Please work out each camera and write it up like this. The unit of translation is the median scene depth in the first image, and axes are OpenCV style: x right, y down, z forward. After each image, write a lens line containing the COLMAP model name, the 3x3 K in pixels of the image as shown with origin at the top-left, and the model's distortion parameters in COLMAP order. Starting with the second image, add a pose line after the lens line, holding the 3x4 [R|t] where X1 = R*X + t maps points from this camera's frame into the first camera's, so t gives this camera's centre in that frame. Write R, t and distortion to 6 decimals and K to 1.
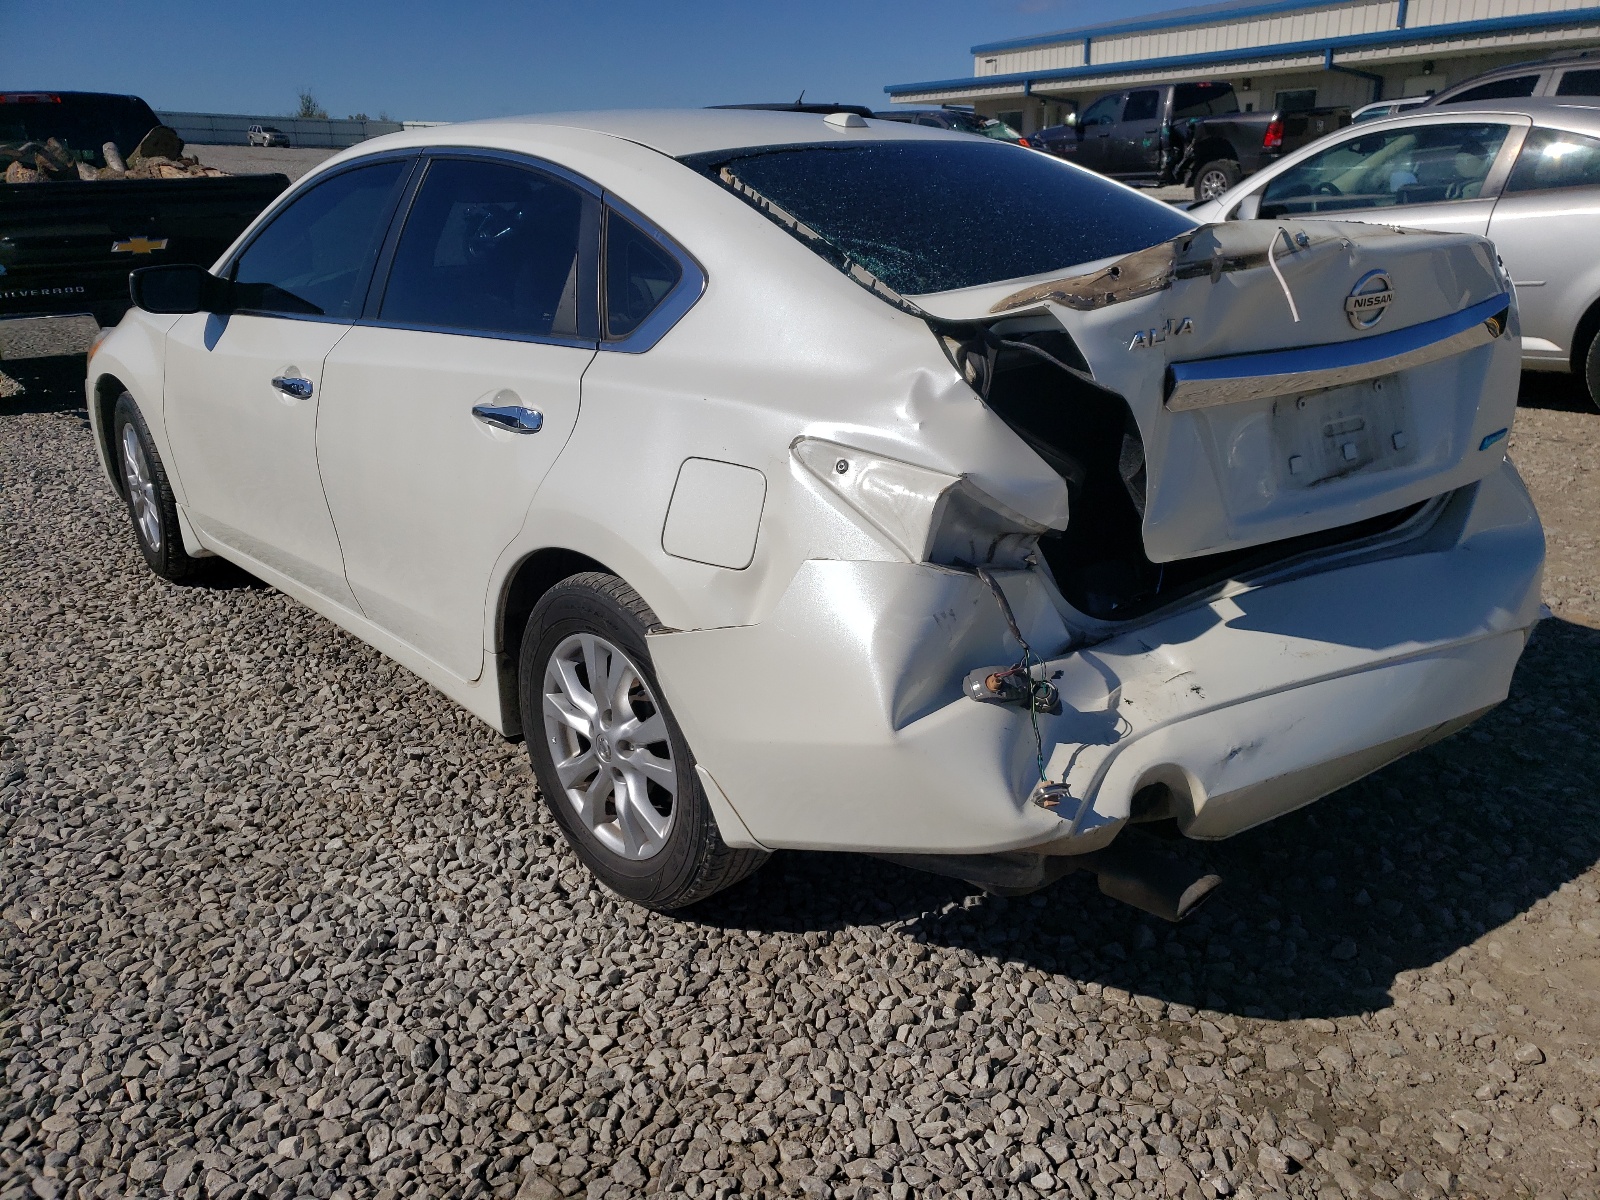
lens RADIAL K [[1204.2, 0, 809.7], [0, 1204.2, 615.0], [0, 0, 1]] dist [0.017359, -0.001152]
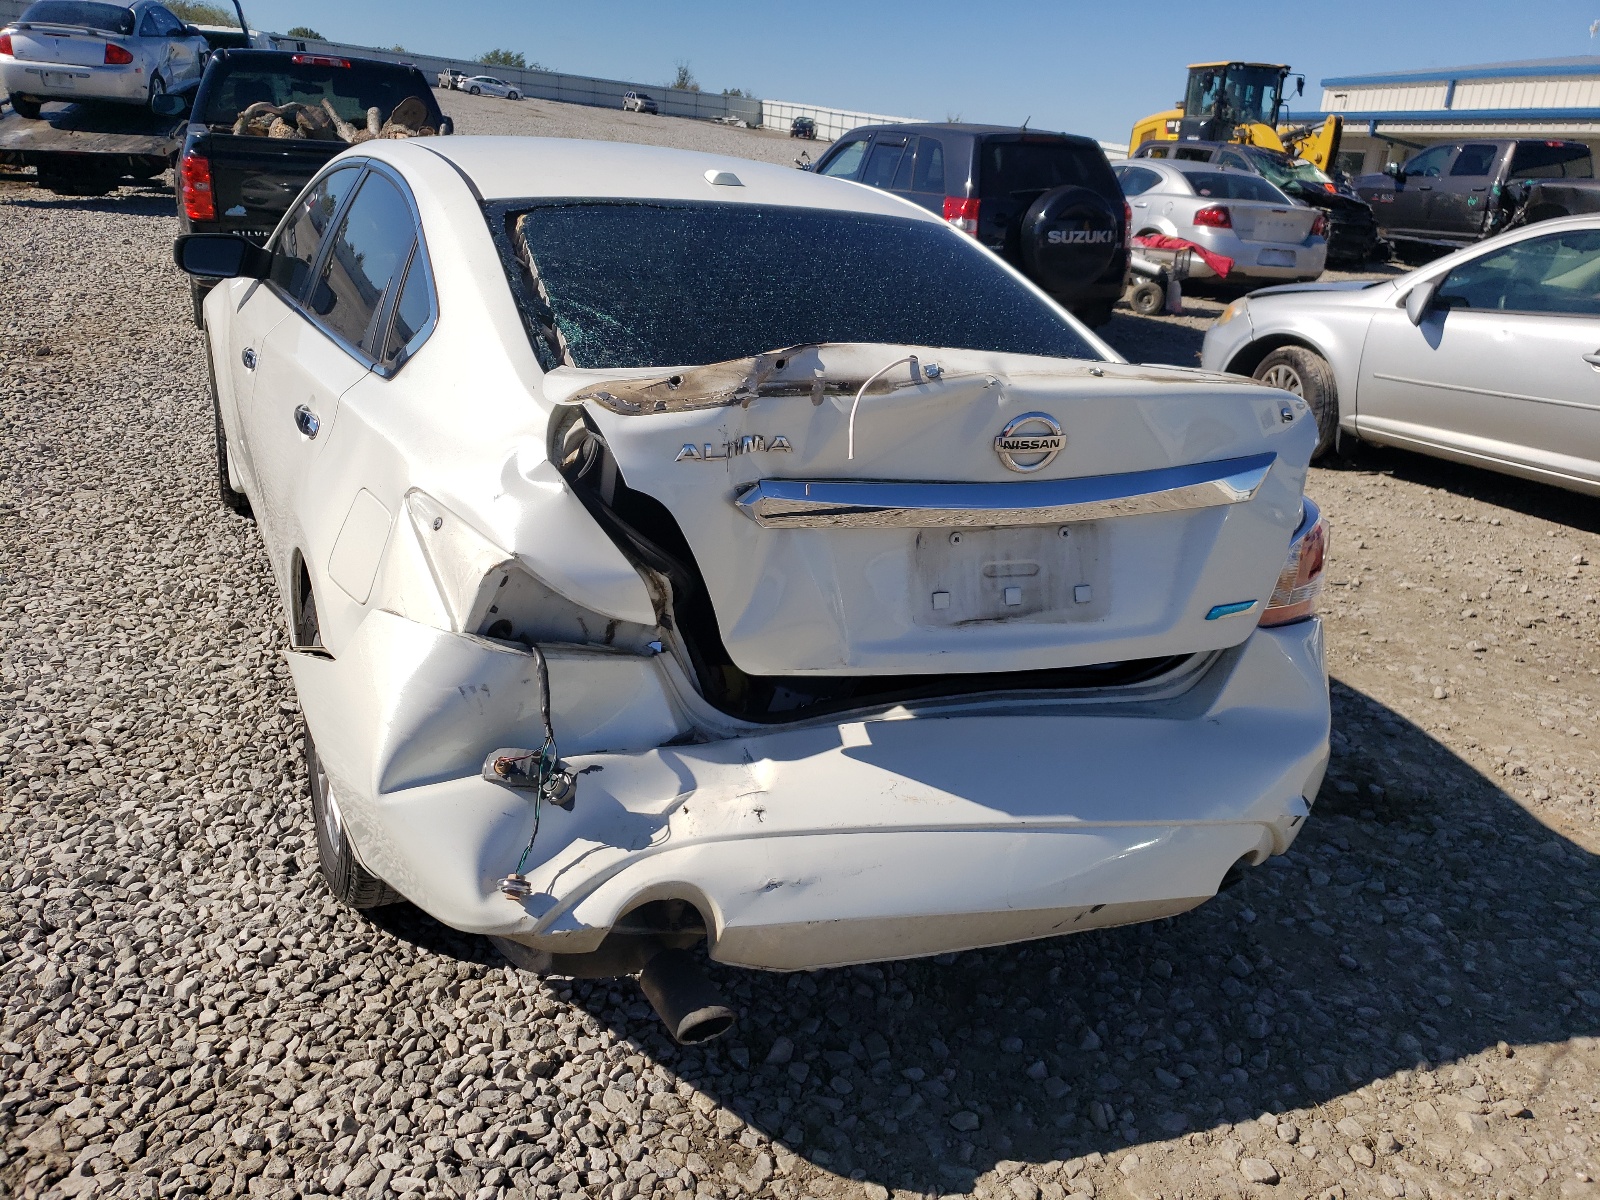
lens RADIAL K [[1204.2, 0, 805.7], [0, 1204.2, 587.1], [0, 0, 1]] dist [0.017359, -0.001152]
pose [[0.961035, 0.177771, -0.211683, 0.490233], [-0.181964, 0.983305, -0.000335, -0.113414], [0.208089, 0.038841, 0.977338, 0.053246]]
